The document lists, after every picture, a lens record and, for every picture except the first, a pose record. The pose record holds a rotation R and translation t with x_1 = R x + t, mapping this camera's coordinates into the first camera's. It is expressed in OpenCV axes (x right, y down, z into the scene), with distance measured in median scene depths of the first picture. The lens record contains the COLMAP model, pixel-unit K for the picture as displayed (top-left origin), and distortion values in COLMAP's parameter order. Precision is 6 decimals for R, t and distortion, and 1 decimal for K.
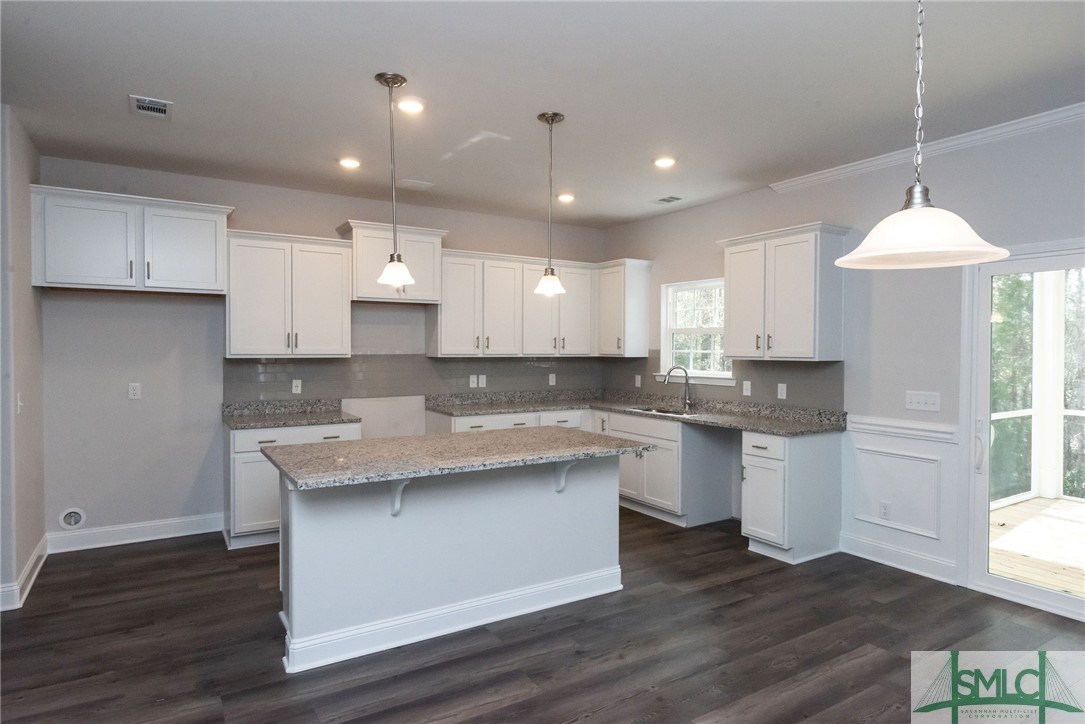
lens RADIAL K [[628.2, 0, 542.5], [0, 628.2, 362.0], [0, 0, 1]] dist [0.000761, -0.001723]
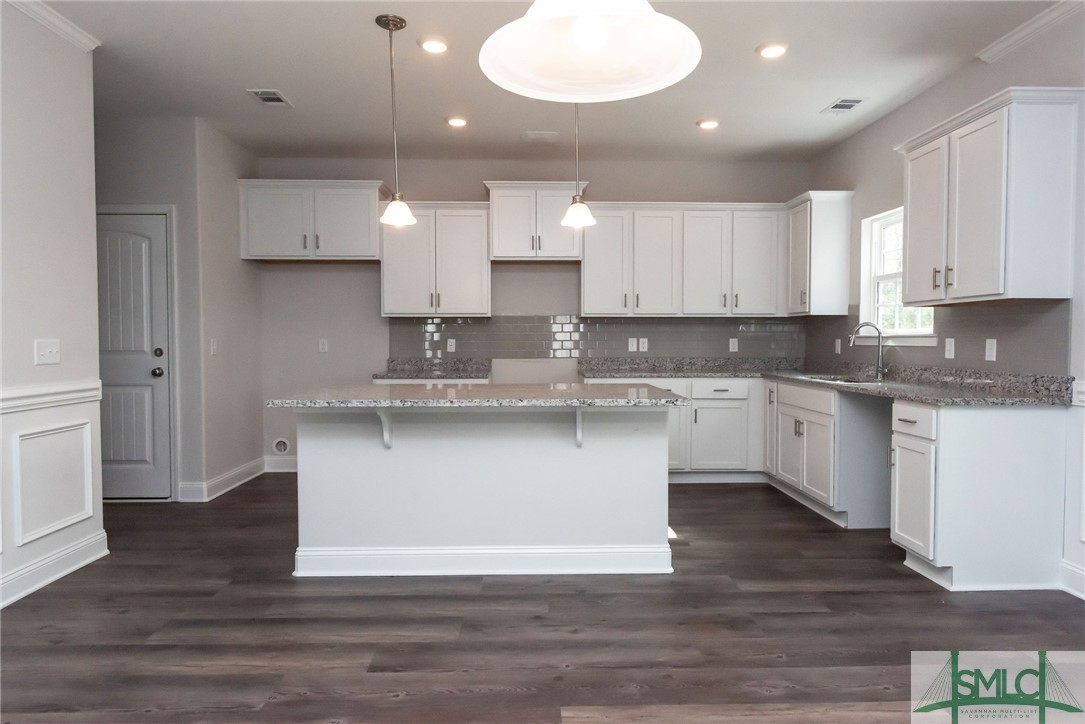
lens RADIAL K [[656.8, 0, 542.5], [0, 656.8, 362.0], [0, 0, 1]] dist [0.002289, -0.001308]
pose [[0.861071, 0.013115, -0.508316, 0.324518], [-0.007276, 0.999883, 0.013474, 0.053610], [0.508433, -0.007903, 0.861065, 0.124612]]
